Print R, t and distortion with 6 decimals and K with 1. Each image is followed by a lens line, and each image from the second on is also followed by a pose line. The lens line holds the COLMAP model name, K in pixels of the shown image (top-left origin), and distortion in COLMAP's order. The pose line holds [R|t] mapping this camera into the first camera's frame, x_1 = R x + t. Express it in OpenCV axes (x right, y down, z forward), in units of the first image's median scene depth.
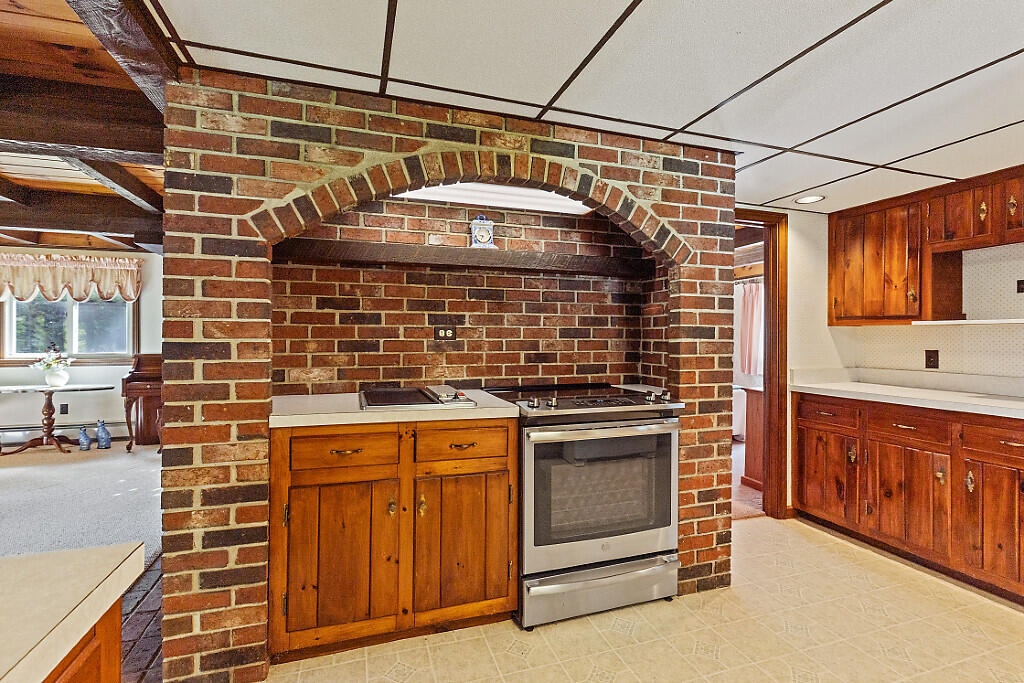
lens RADIAL K [[470.6, 0, 506.3], [0, 470.6, 338.4], [0, 0, 1]] dist [0.020555, -0.000049]
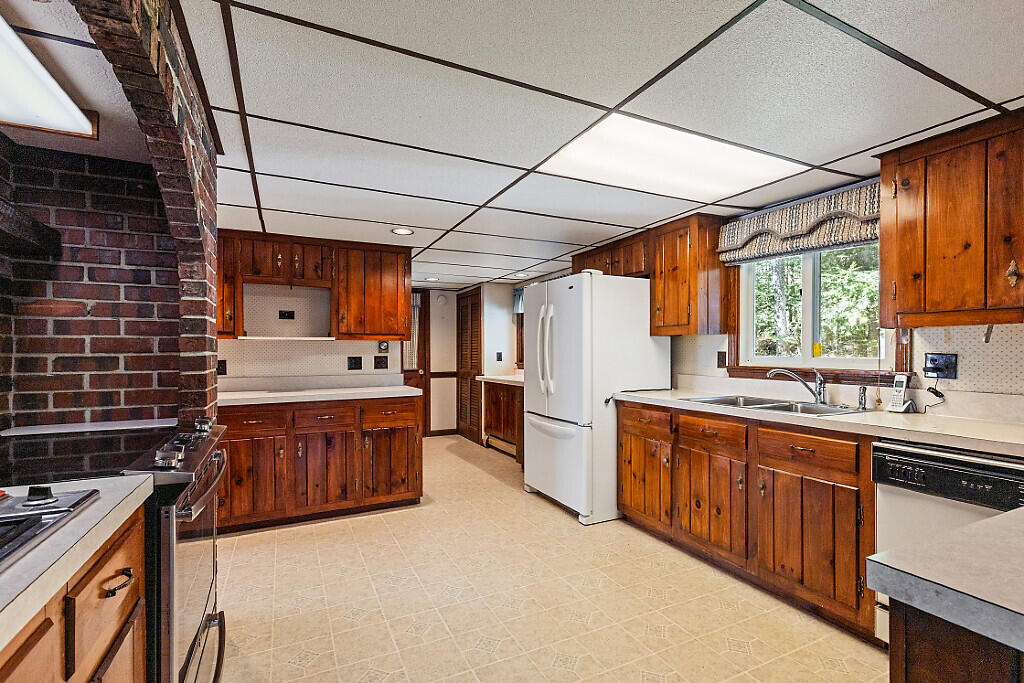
lens RADIAL K [[470.6, 0, 511.1], [0, 470.6, 348.6], [0, 0, 1]] dist [0.020555, -0.000049]
pose [[-0.125832, -0.000583, 0.992051, -0.458172], [-0.000894, 0.999999, 0.000474, -0.006148], [-0.992051, -0.000827, -0.125833, 0.482023]]
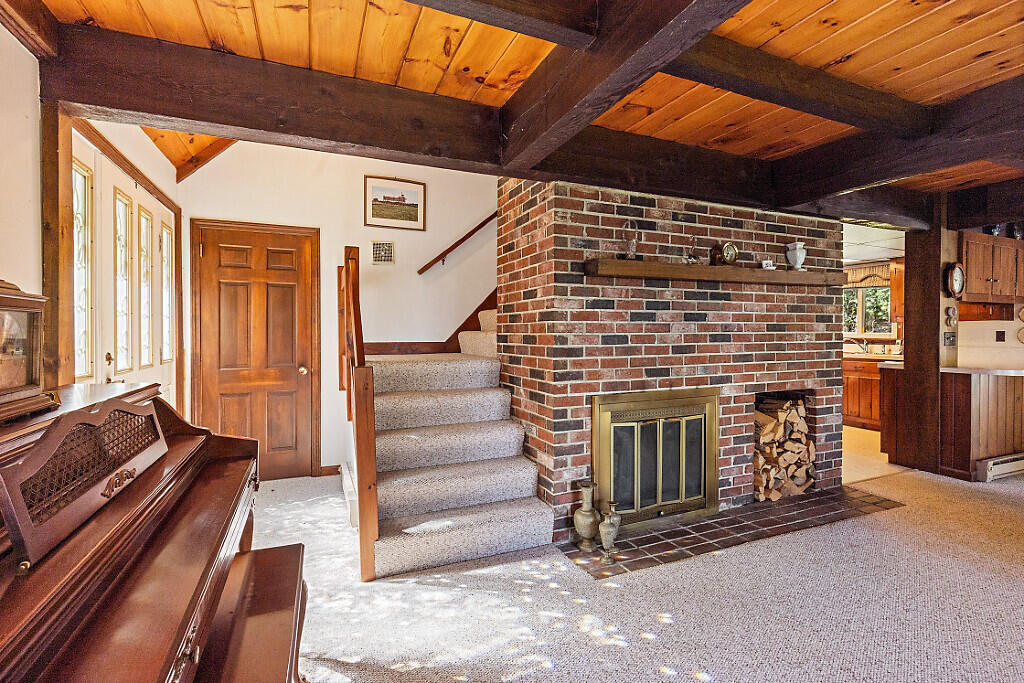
lens RADIAL K [[470.6, 0, 511.2], [0, 470.6, 335.8], [0, 0, 1]] dist [0.020555, -0.000049]
pose [[-0.086125, -0.011026, 0.996223, -0.870908], [-0.000008, 0.999939, 0.011067, -0.005427], [-0.996284, 0.000945, -0.086120, 0.860209]]
